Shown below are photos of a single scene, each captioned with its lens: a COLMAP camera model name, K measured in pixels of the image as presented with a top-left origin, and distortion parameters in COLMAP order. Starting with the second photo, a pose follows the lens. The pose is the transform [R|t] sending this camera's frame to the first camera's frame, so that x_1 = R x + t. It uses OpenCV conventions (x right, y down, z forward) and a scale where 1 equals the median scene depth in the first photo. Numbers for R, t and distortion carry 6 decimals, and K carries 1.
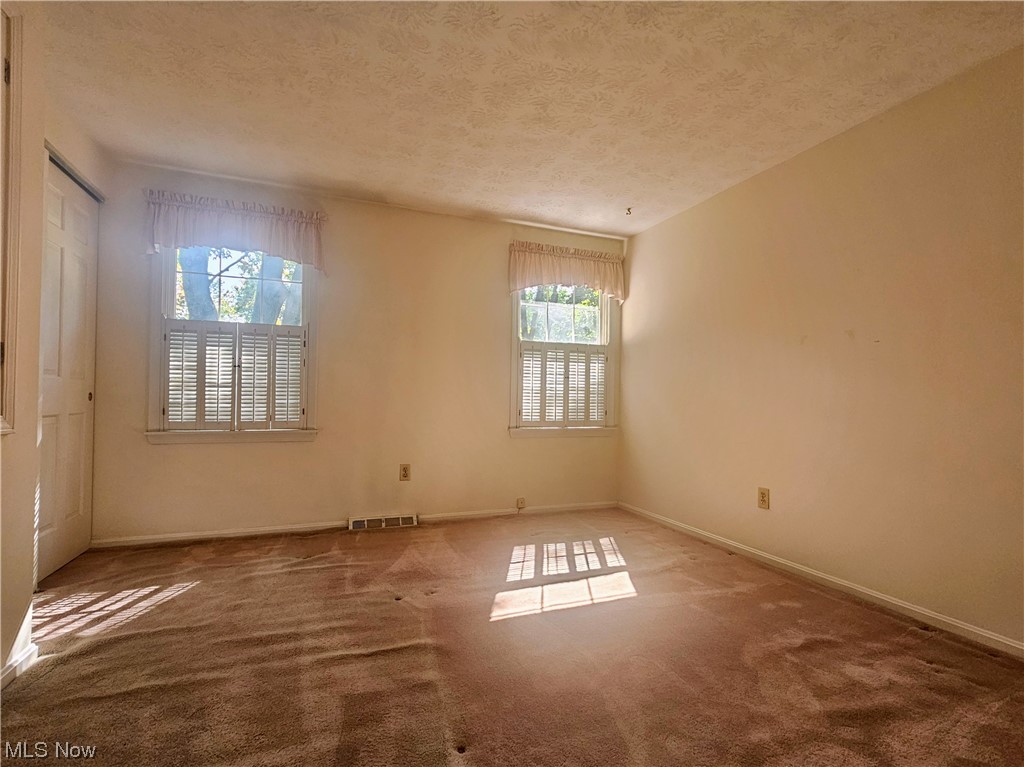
lens RADIAL K [[450.4, 0, 512.0], [0, 450.4, 383.5], [0, 0, 1]] dist [0.000642, 0.000488]
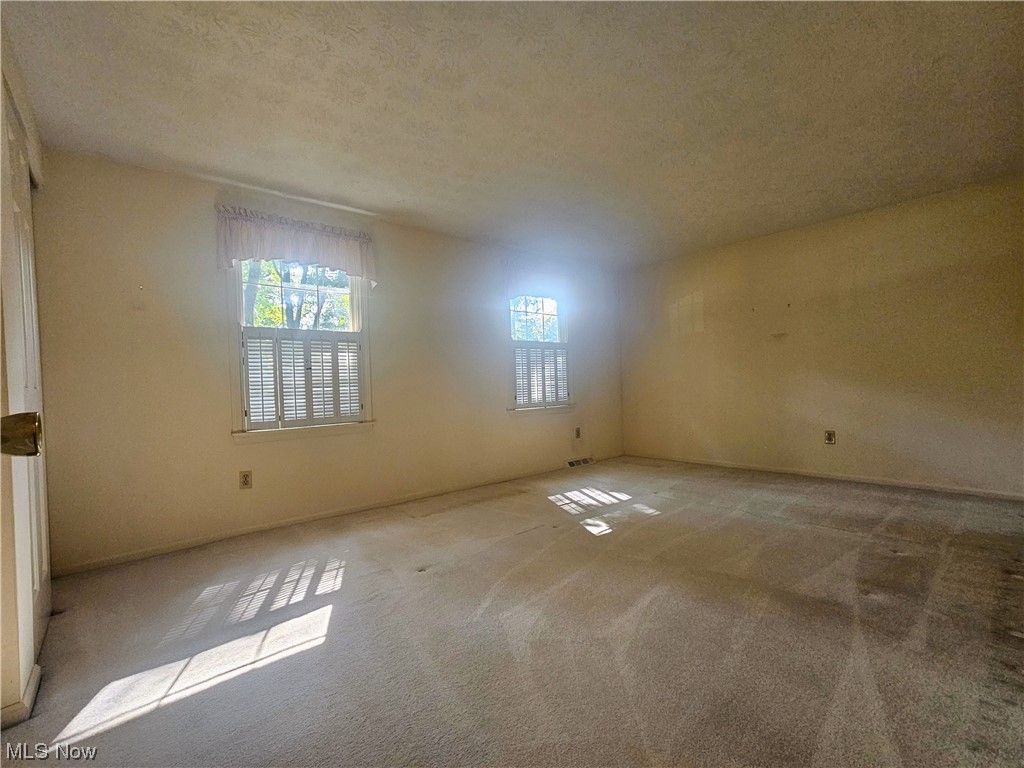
lens RADIAL K [[450.4, 0, 512.0], [0, 450.4, 384.0], [0, 0, 1]] dist [0.000642, 0.000488]
pose [[0.938780, -0.045584, 0.341487, -0.518006], [0.037488, 0.998838, 0.030274, -0.015622], [-0.342471, -0.015619, 0.939399, -0.206303]]
